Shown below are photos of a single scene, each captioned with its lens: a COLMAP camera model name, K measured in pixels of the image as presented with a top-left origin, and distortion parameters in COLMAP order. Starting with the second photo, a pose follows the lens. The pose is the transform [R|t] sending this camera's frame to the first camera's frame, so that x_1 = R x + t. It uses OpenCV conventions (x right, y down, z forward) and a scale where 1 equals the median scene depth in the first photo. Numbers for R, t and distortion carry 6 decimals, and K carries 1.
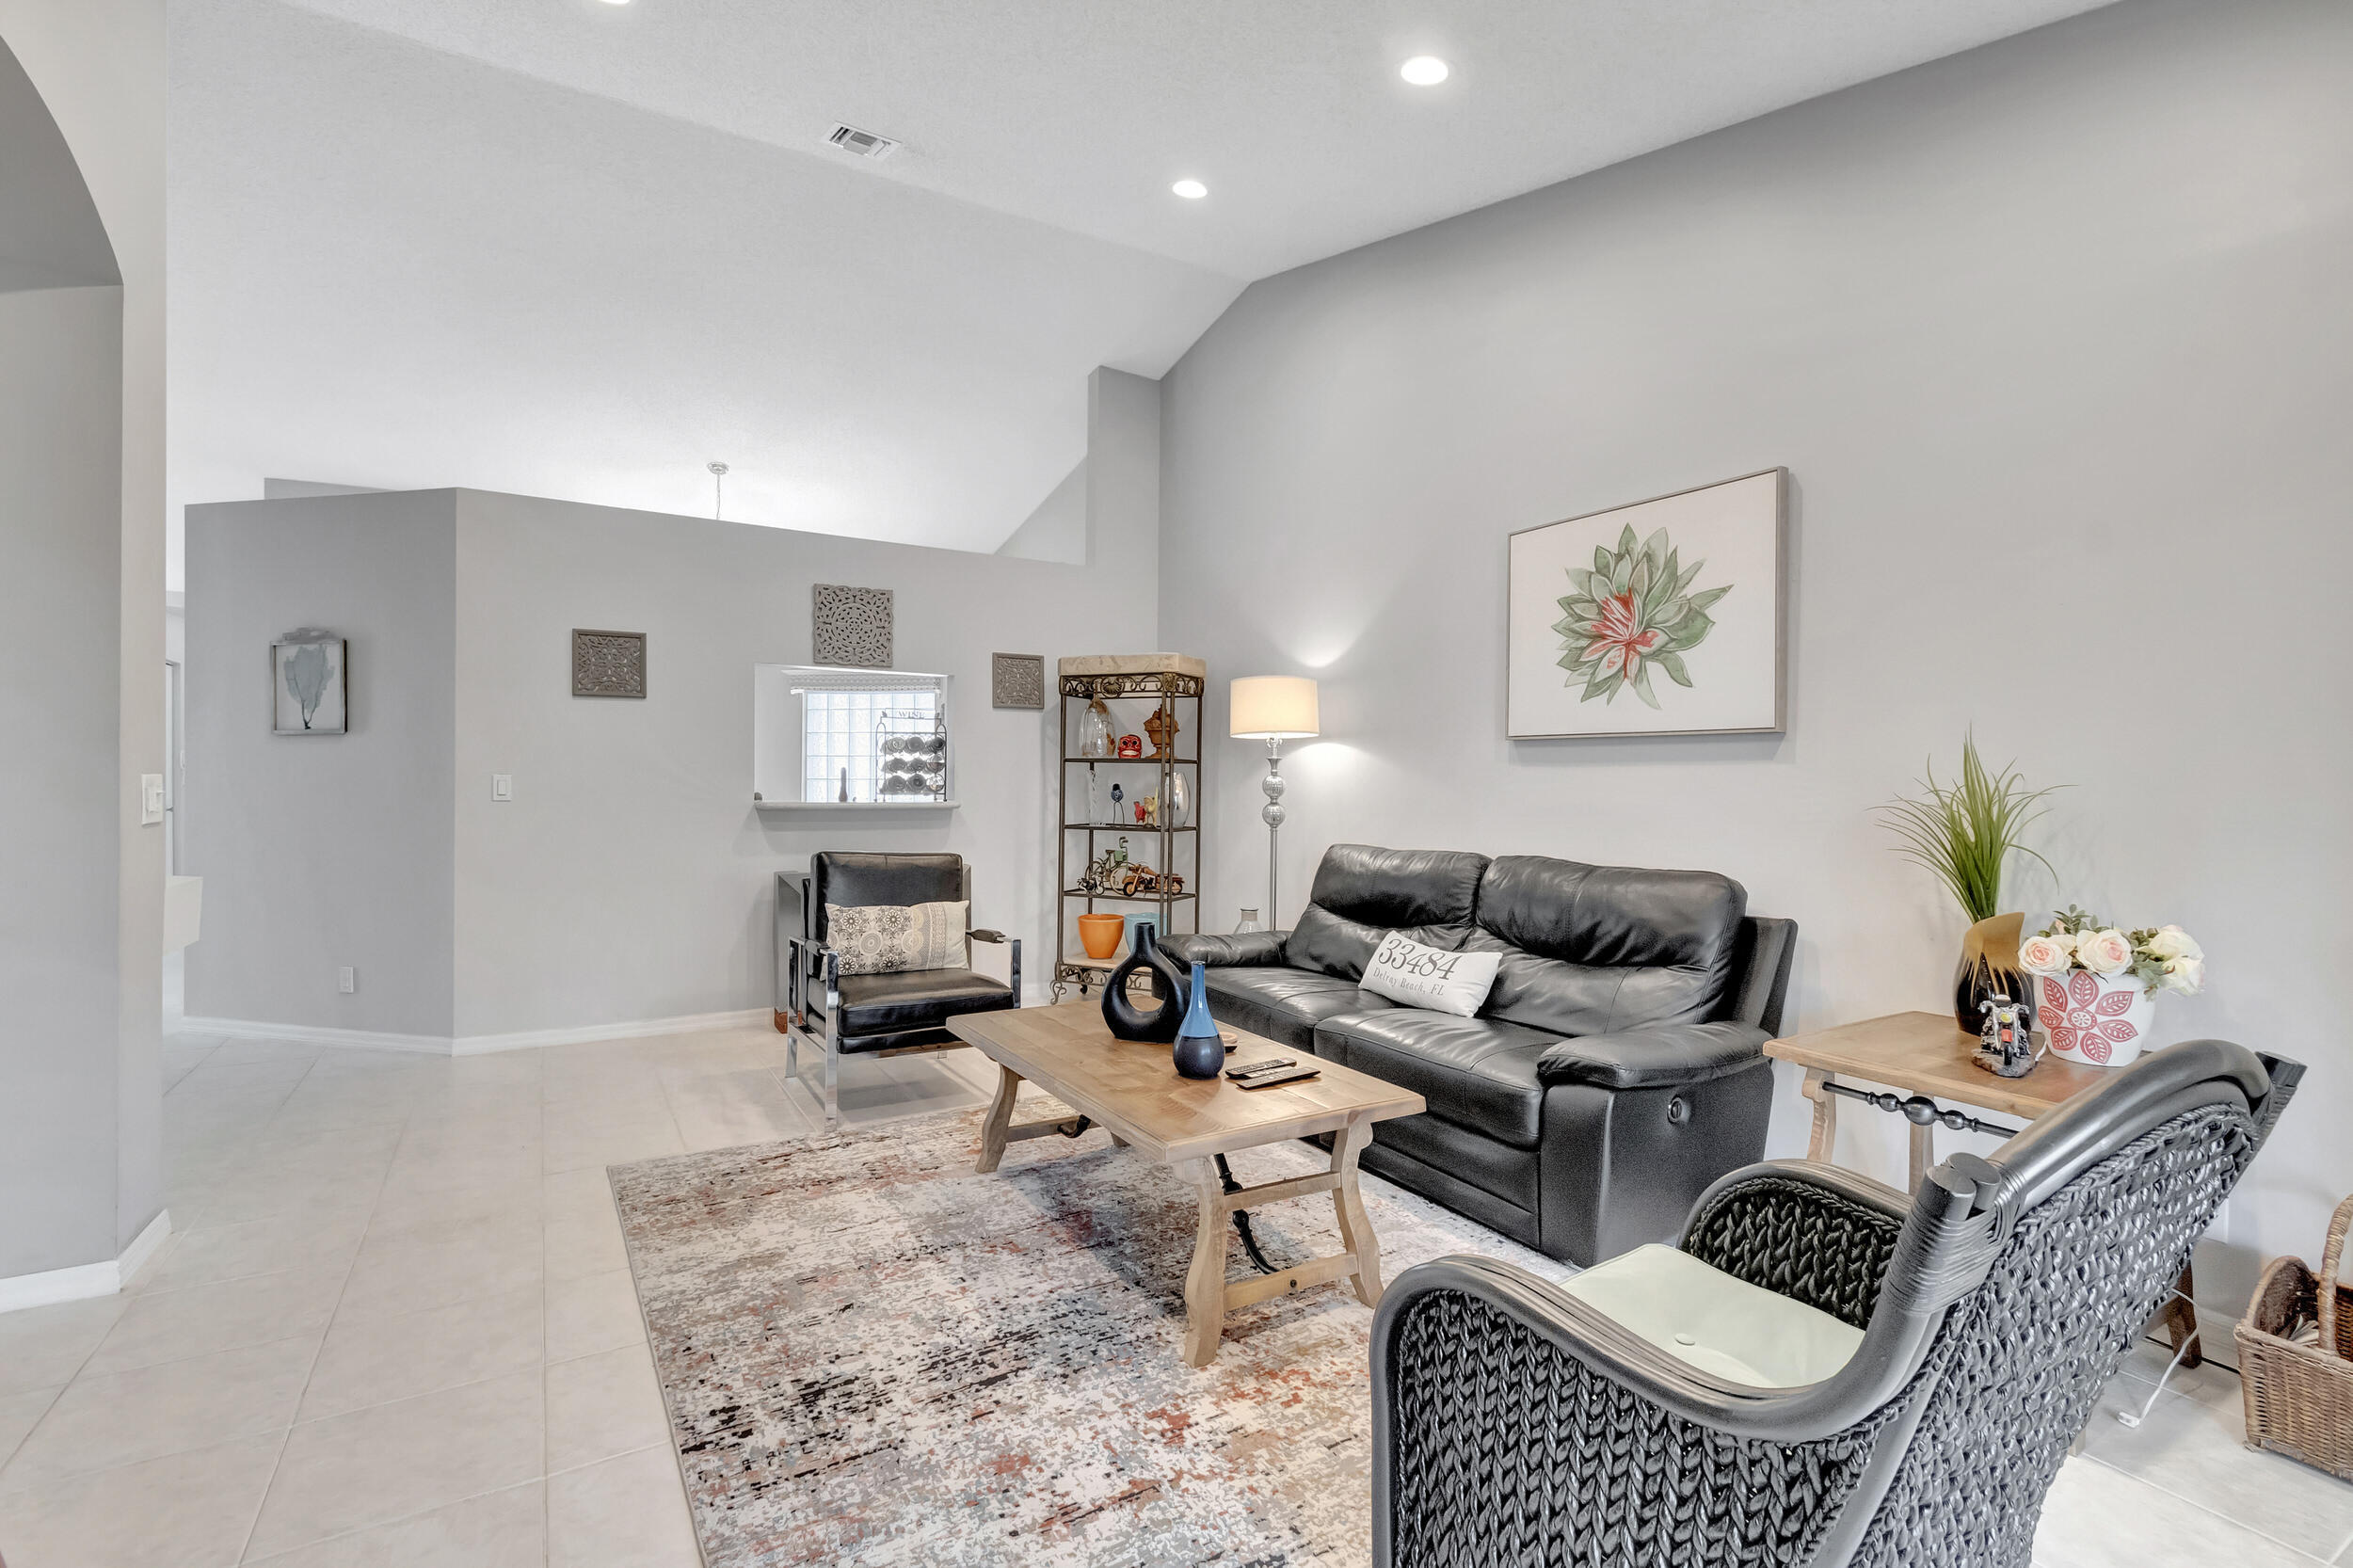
lens RADIAL K [[1055.7, 0, 1159.3], [0, 1055.7, 782.9], [0, 0, 1]] dist [0.001248, -0.000258]
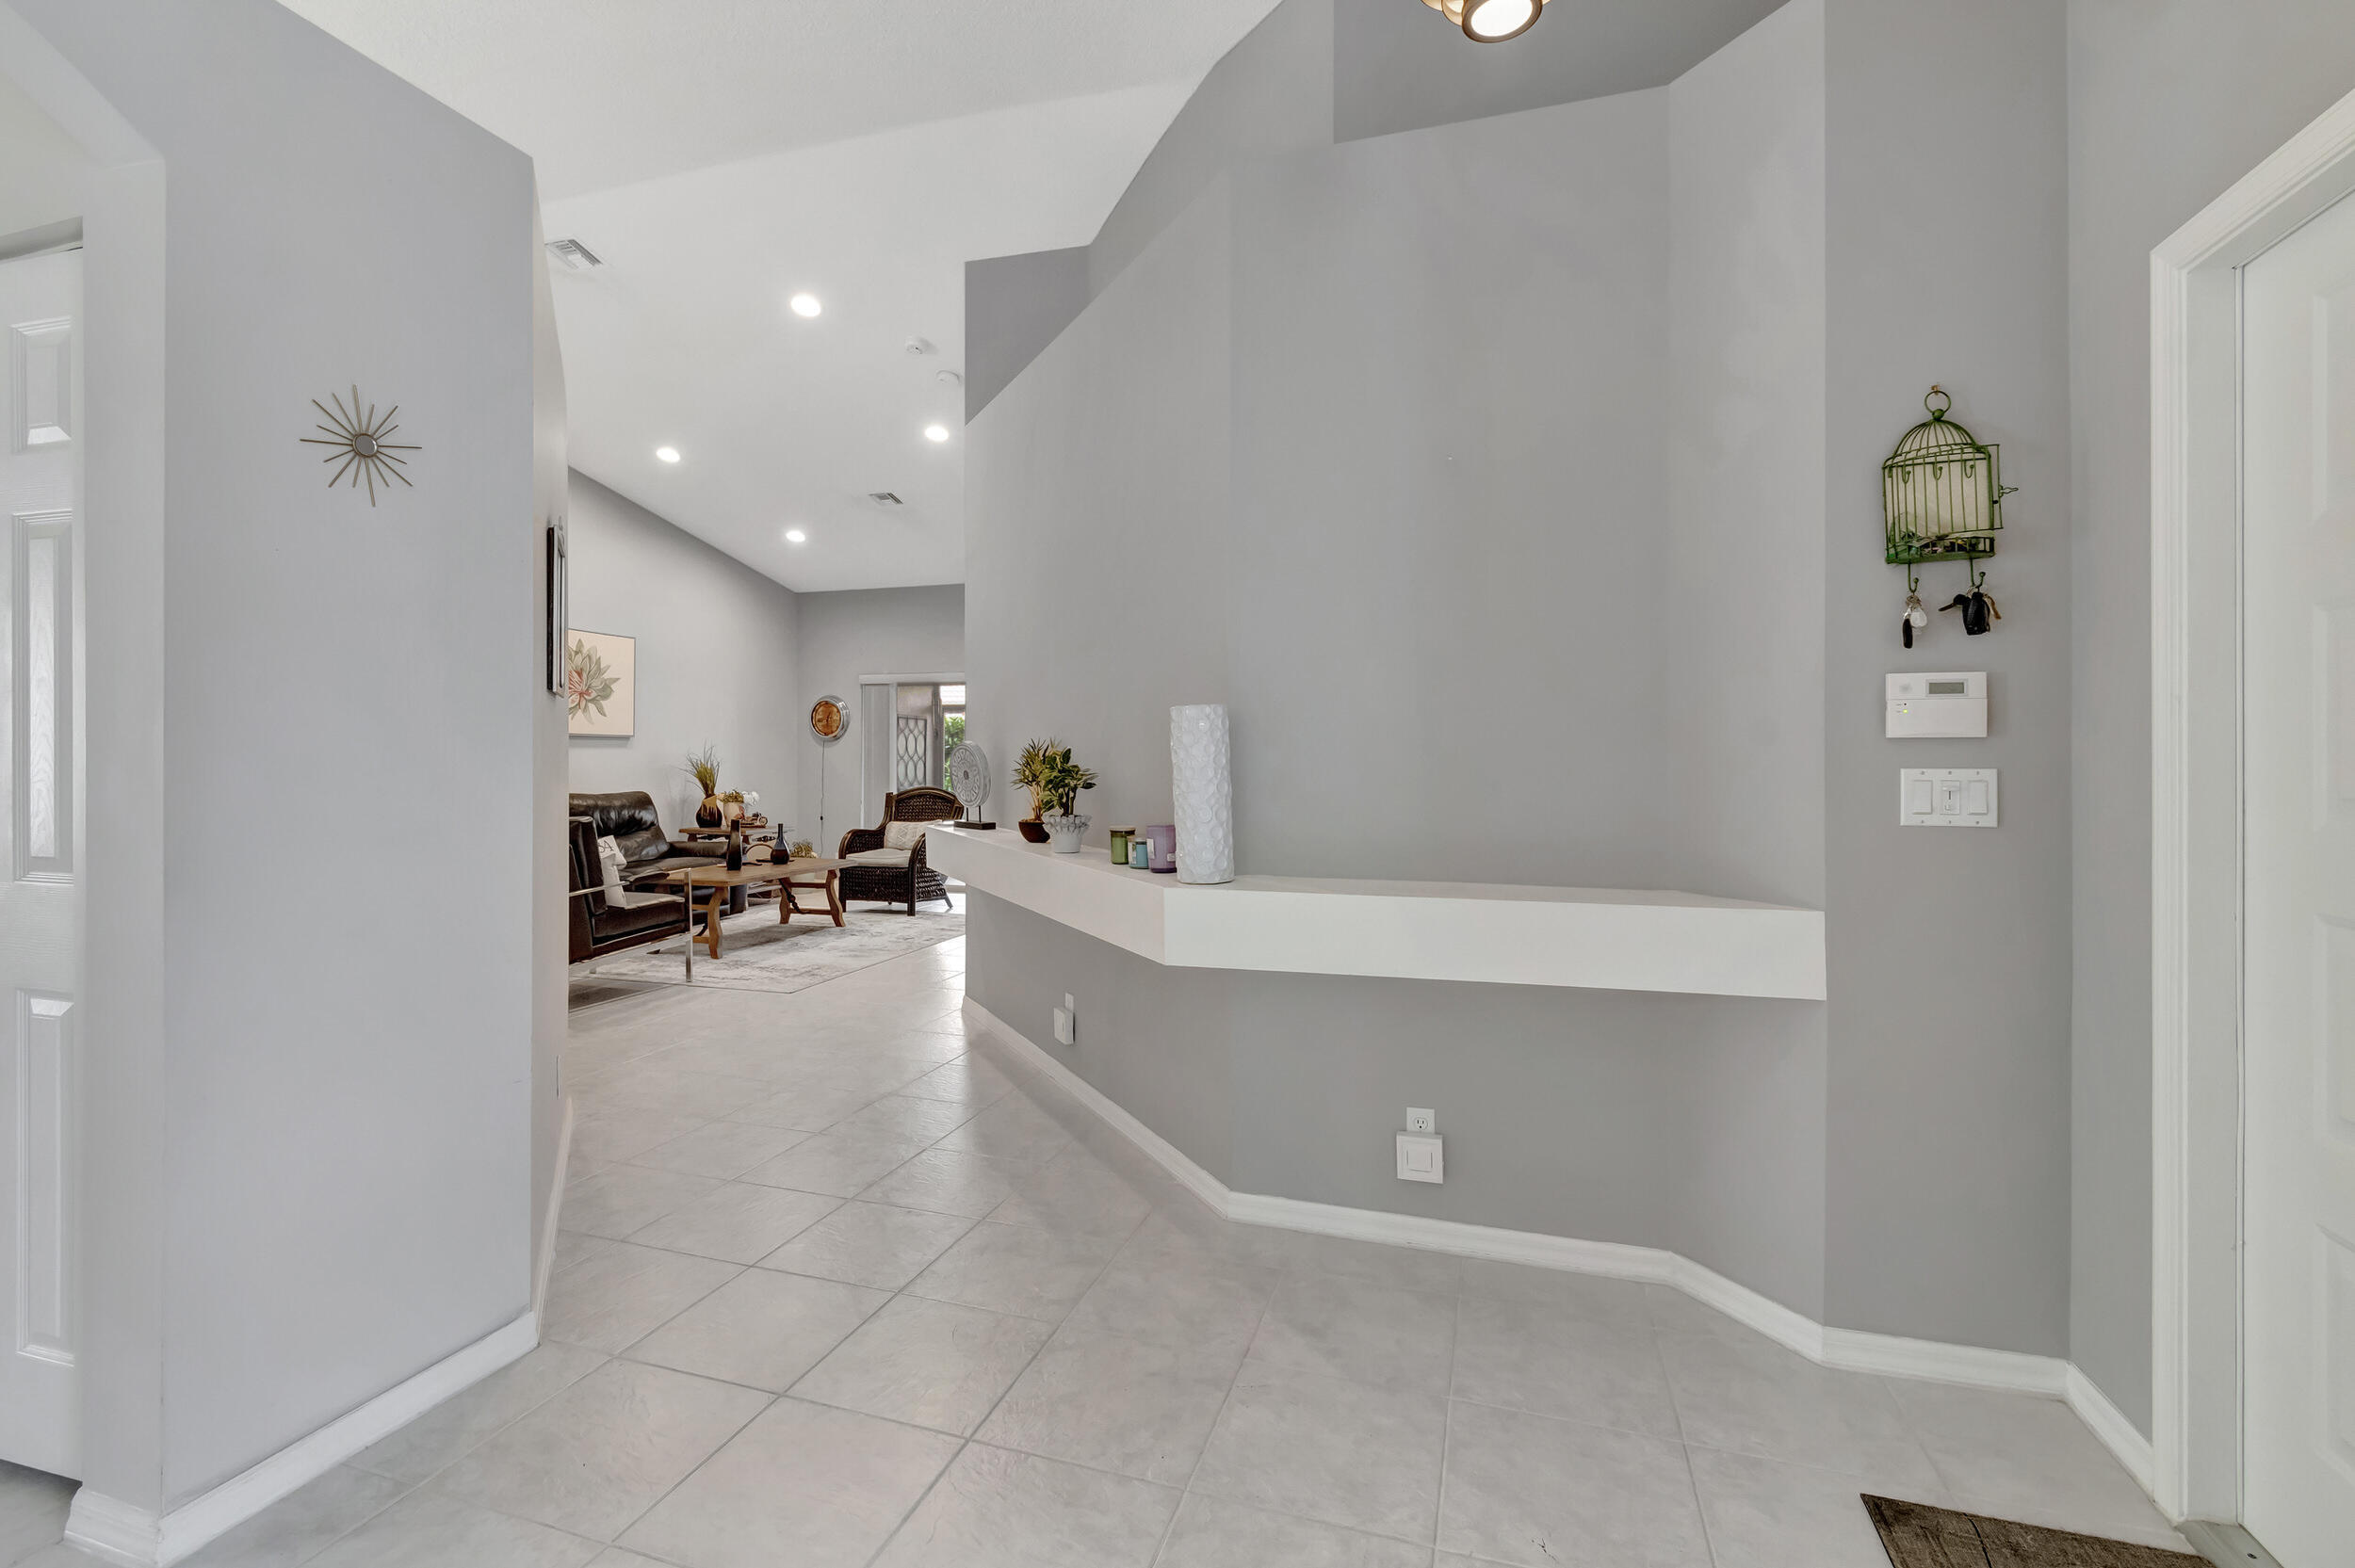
lens RADIAL K [[1057.4, 0, 1165.7], [0, 1057.4, 762.4], [0, 0, 1]] dist [-0.000013, -0.000055]
pose [[-0.657569, -0.012721, 0.753287, -2.052123], [-0.003980, 0.999902, 0.013412, -0.023817], [-0.753384, 0.005821, -0.657555, 1.562852]]
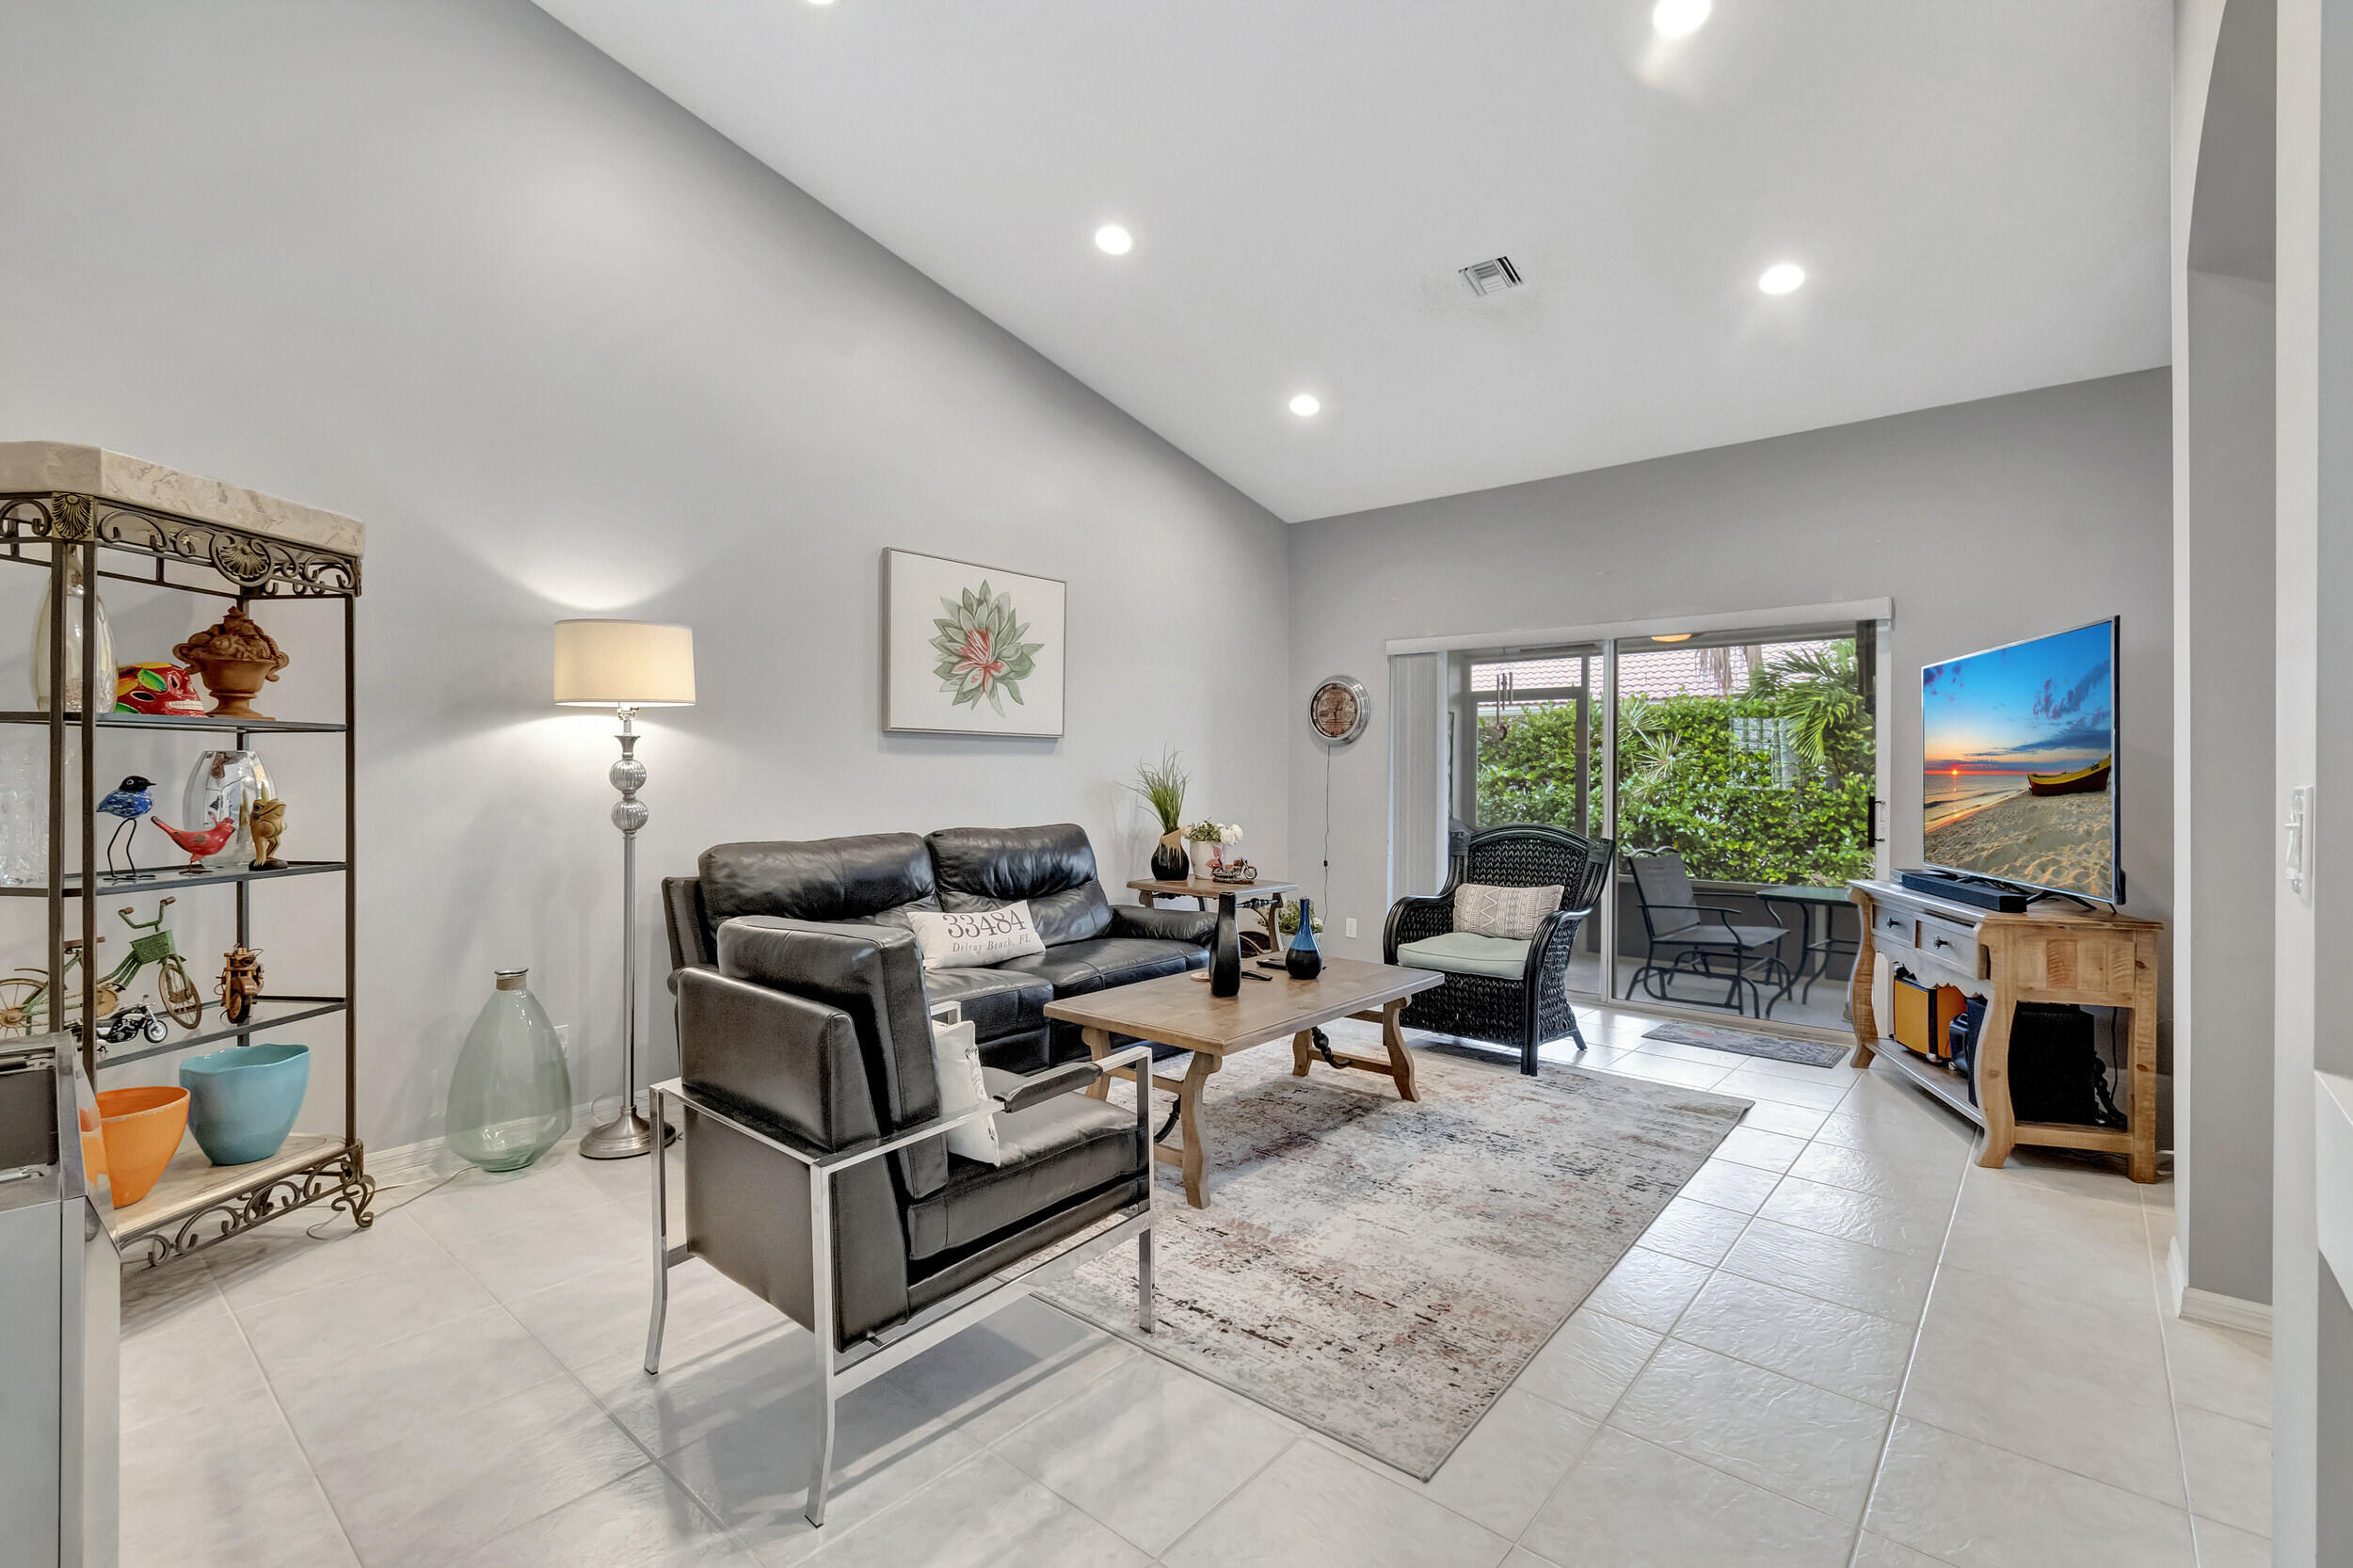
lens RADIAL K [[1043.6, 0, 1165.1], [0, 1043.6, 774.4], [0, 0, 1]] dist [0.001561, 0.000012]
pose [[-0.316597, -0.015022, 0.948441, -0.941024], [-0.004560, 0.999887, 0.014314, -0.013260], [-0.948549, 0.000207, -0.316629, 1.235512]]
